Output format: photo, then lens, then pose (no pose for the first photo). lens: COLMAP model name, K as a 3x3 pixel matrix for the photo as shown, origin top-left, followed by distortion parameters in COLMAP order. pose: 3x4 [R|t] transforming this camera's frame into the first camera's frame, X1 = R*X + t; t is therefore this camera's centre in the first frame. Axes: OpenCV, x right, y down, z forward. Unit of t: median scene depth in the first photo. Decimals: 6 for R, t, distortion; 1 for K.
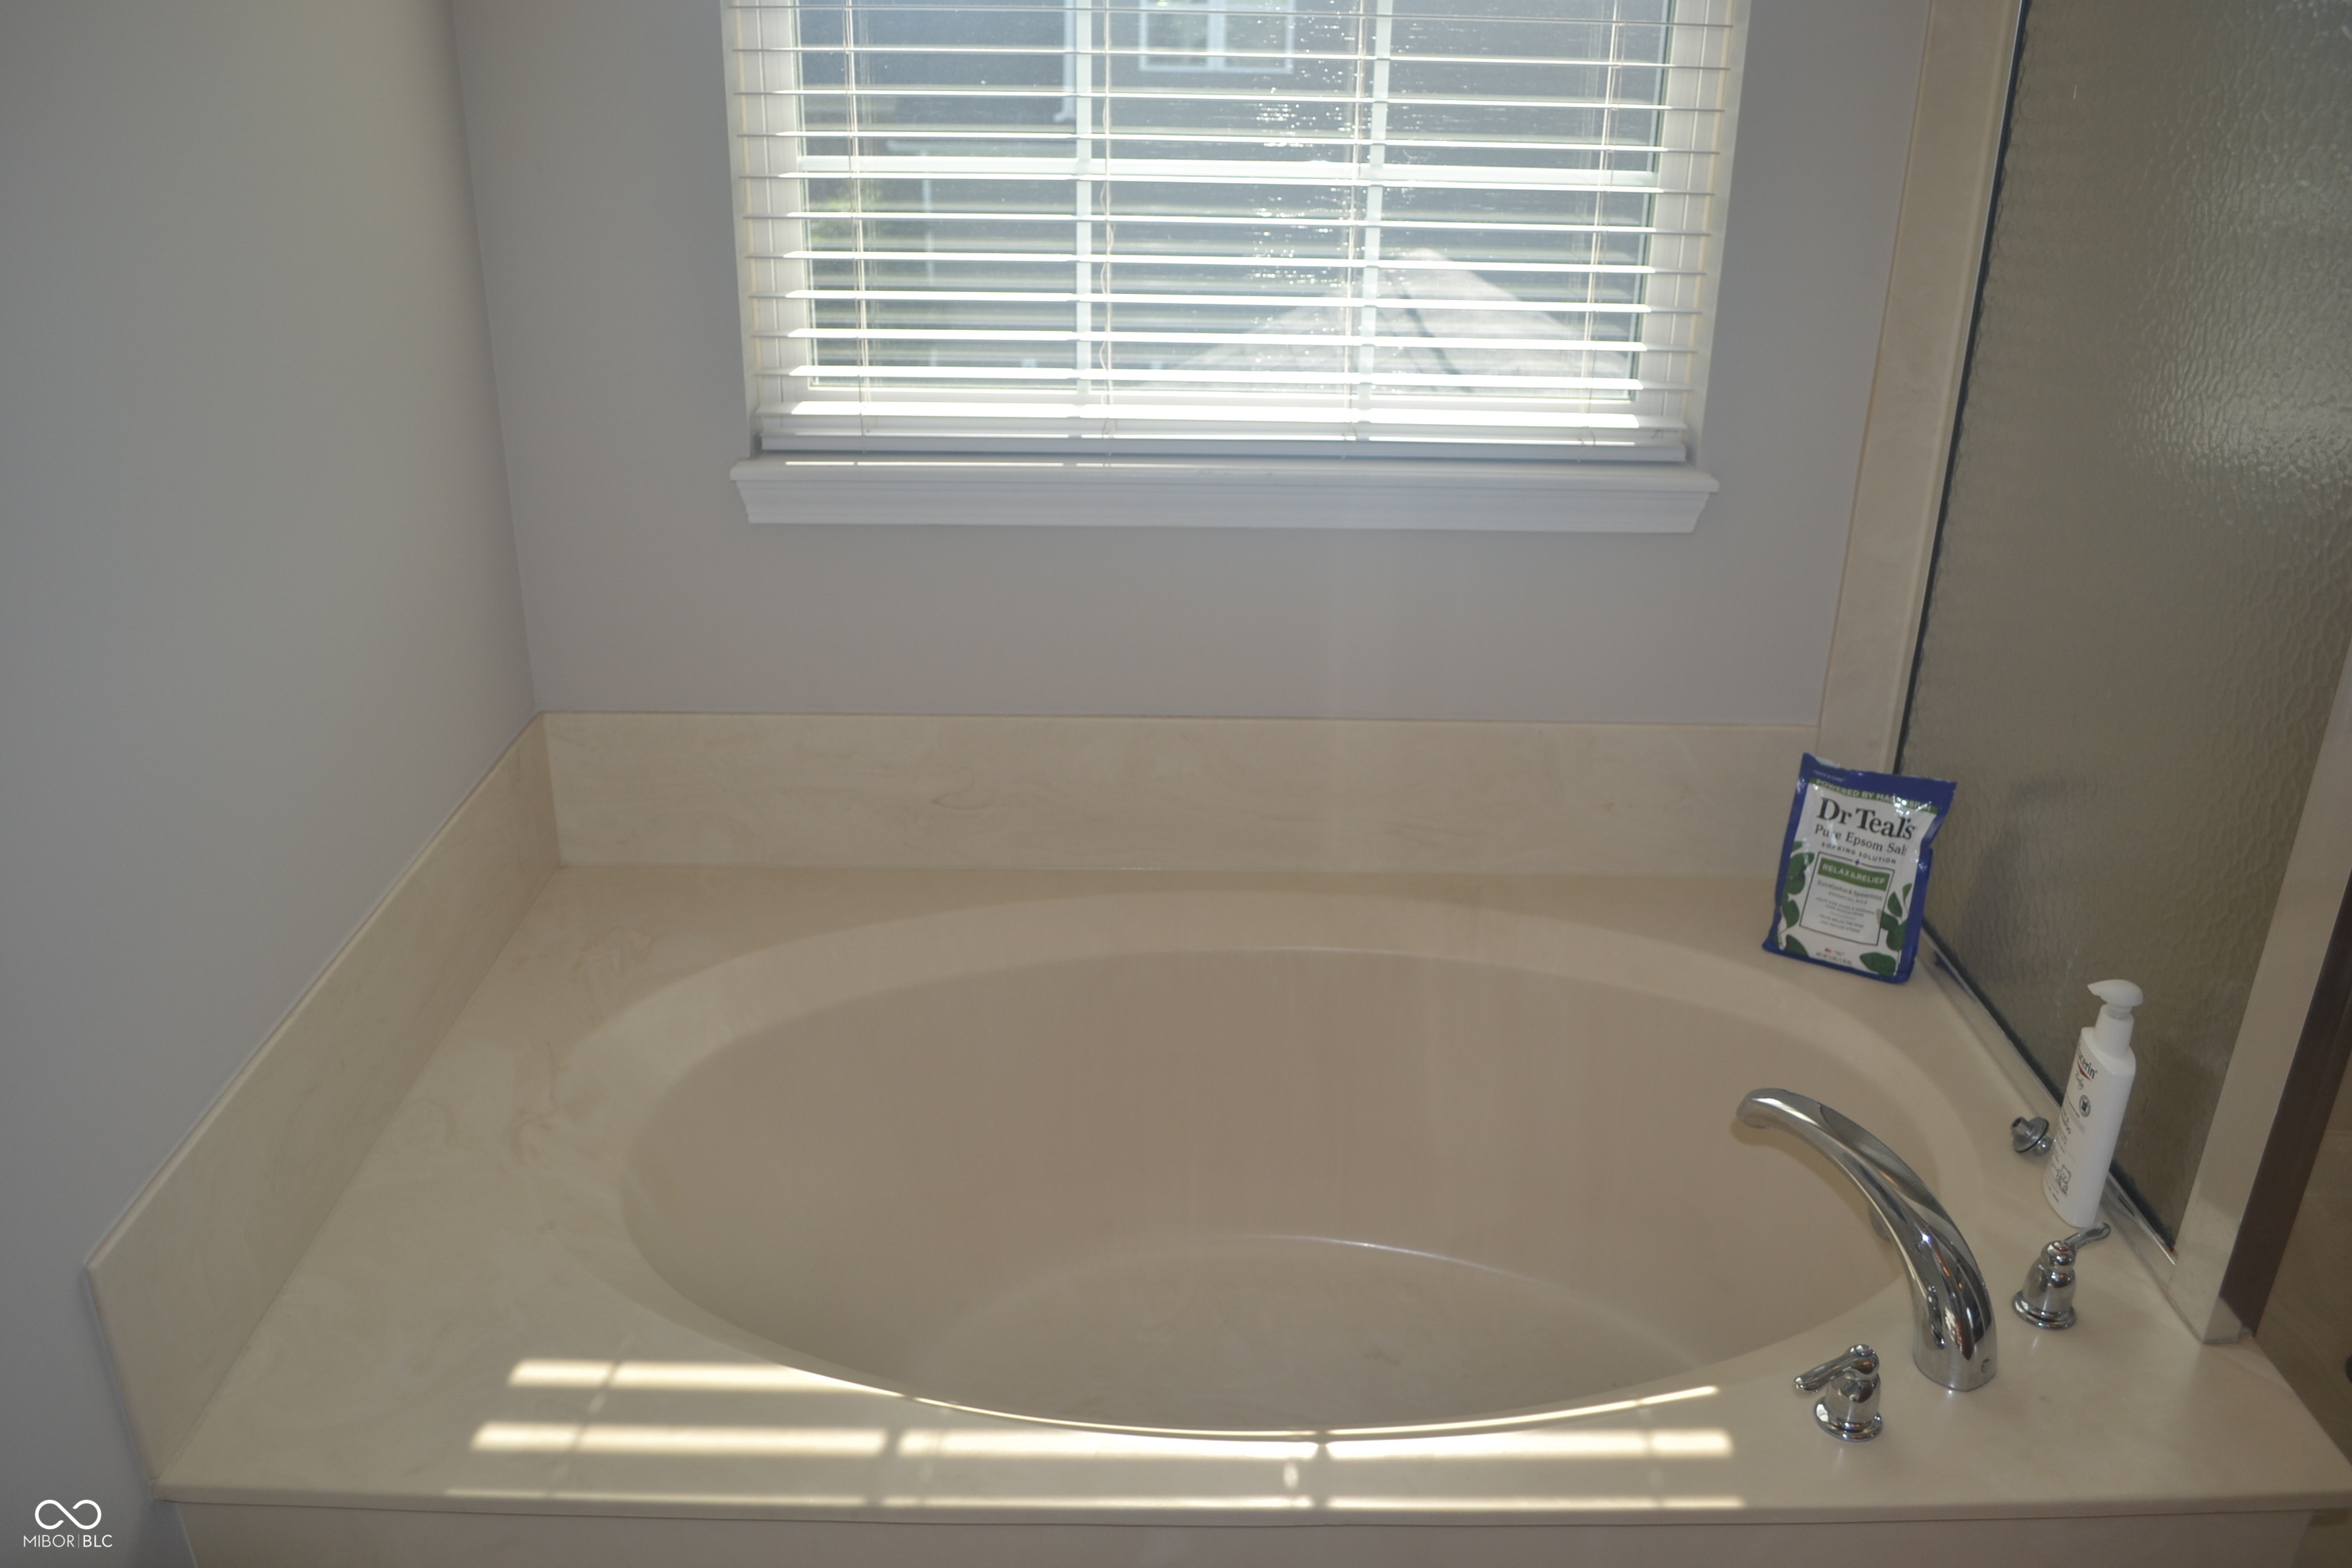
lens RADIAL K [[1874.7, 0, 1166.5], [0, 1874.7, 798.1], [0, 0, 1]] dist [-0.069357, -0.000889]
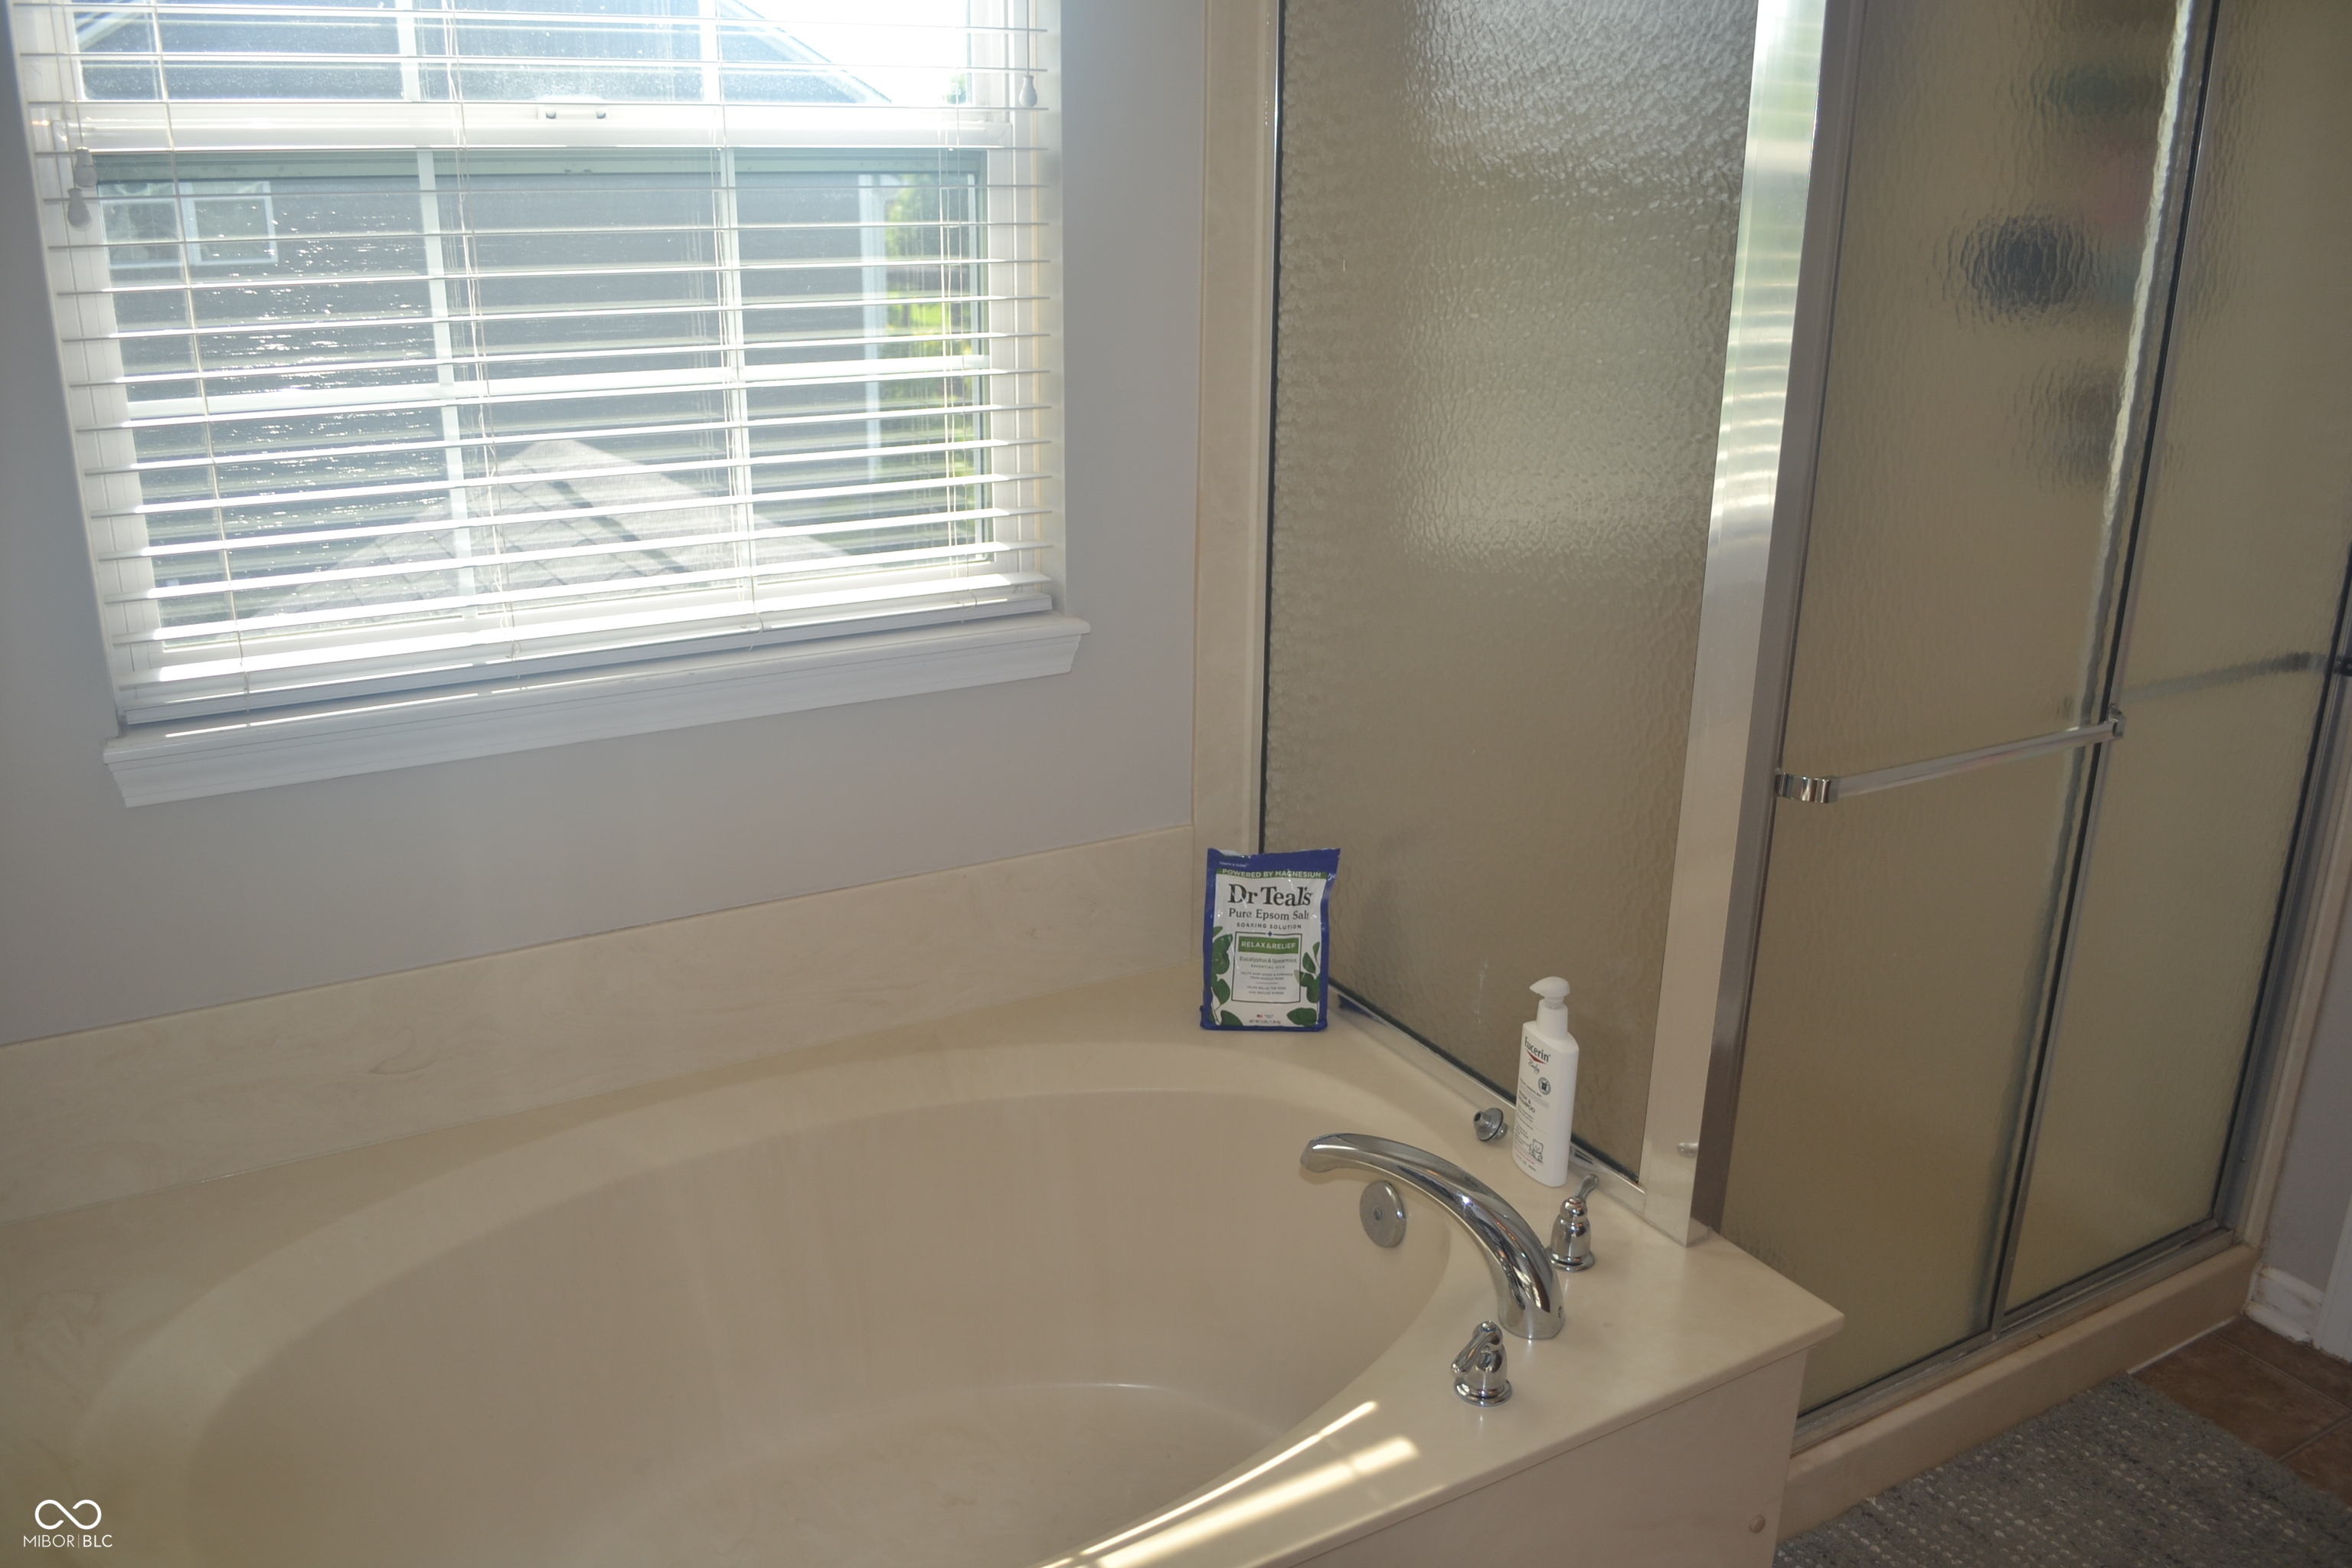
lens RADIAL K [[1874.7, 0, 1166.5], [0, 1874.7, 798.1], [0, 0, 1]] dist [-0.069357, -0.000889]
pose [[0.872528, -0.166468, 0.459330, -0.196820], [0.203685, 0.978504, -0.032287, -0.022699], [-0.444081, 0.121730, 0.887679, -0.001606]]
